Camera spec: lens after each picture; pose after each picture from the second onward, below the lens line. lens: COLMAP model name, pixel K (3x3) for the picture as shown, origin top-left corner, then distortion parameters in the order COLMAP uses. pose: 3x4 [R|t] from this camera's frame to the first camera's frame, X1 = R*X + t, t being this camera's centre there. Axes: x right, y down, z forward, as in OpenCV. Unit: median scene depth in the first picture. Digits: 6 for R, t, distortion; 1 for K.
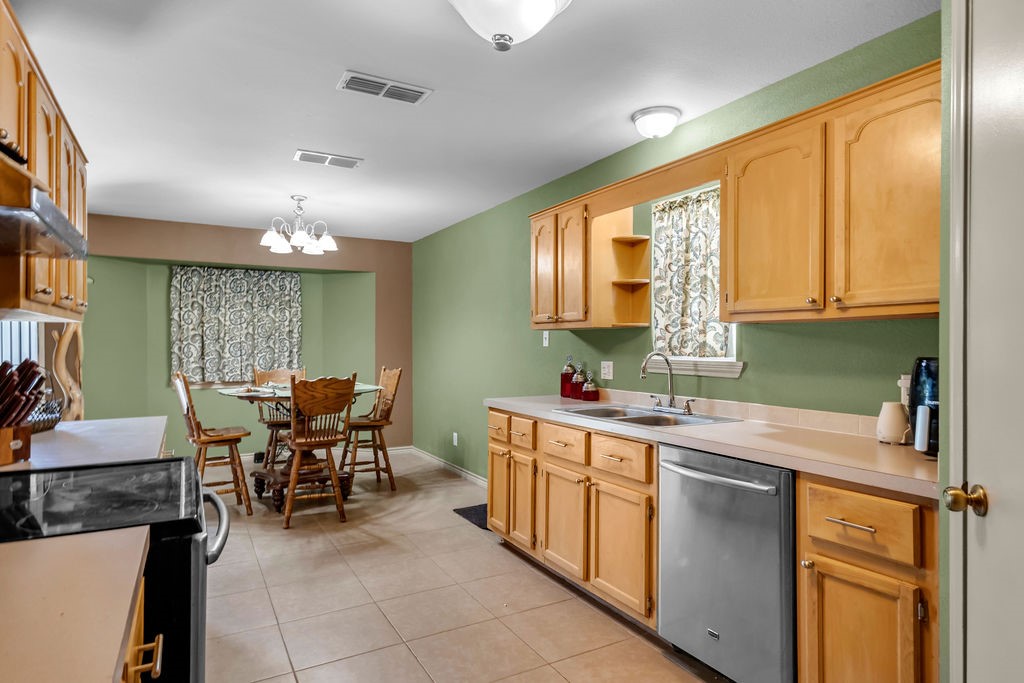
lens RADIAL K [[564.5, 0, 505.1], [0, 564.5, 337.6], [0, 0, 1]] dist [-0.003872, -0.001268]
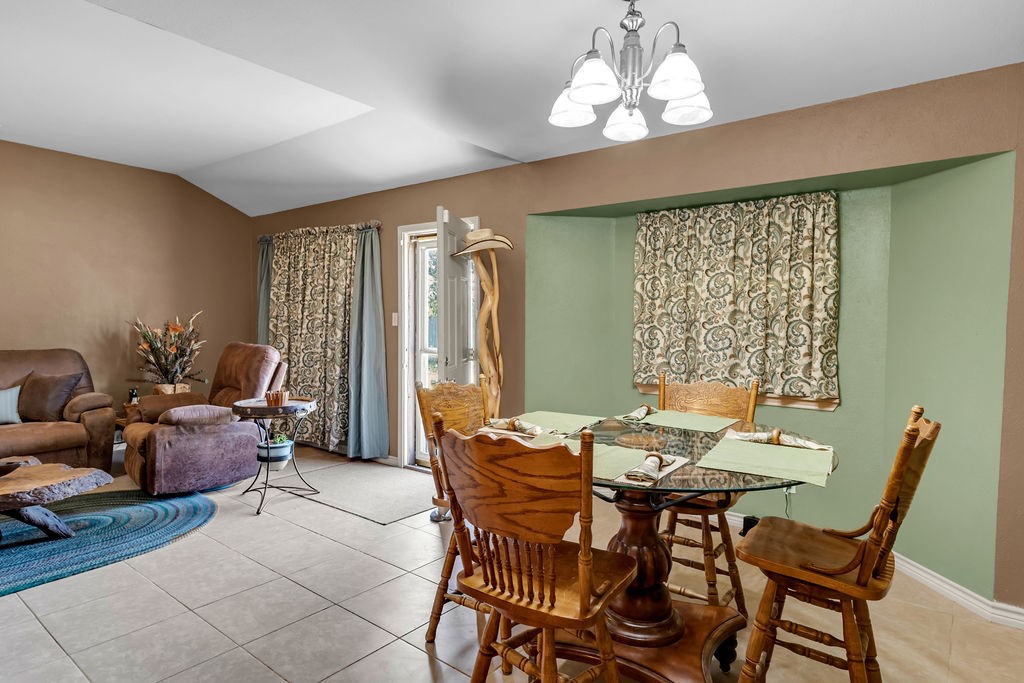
lens RADIAL K [[564.5, 0, 505.1], [0, 564.5, 337.6], [0, 0, 1]] dist [-0.003872, -0.001268]
pose [[0.386611, 0.031325, -0.921711, -0.013741], [-0.008148, 0.999500, 0.030551, 0.005877], [0.922207, -0.004301, 0.386673, 0.905871]]
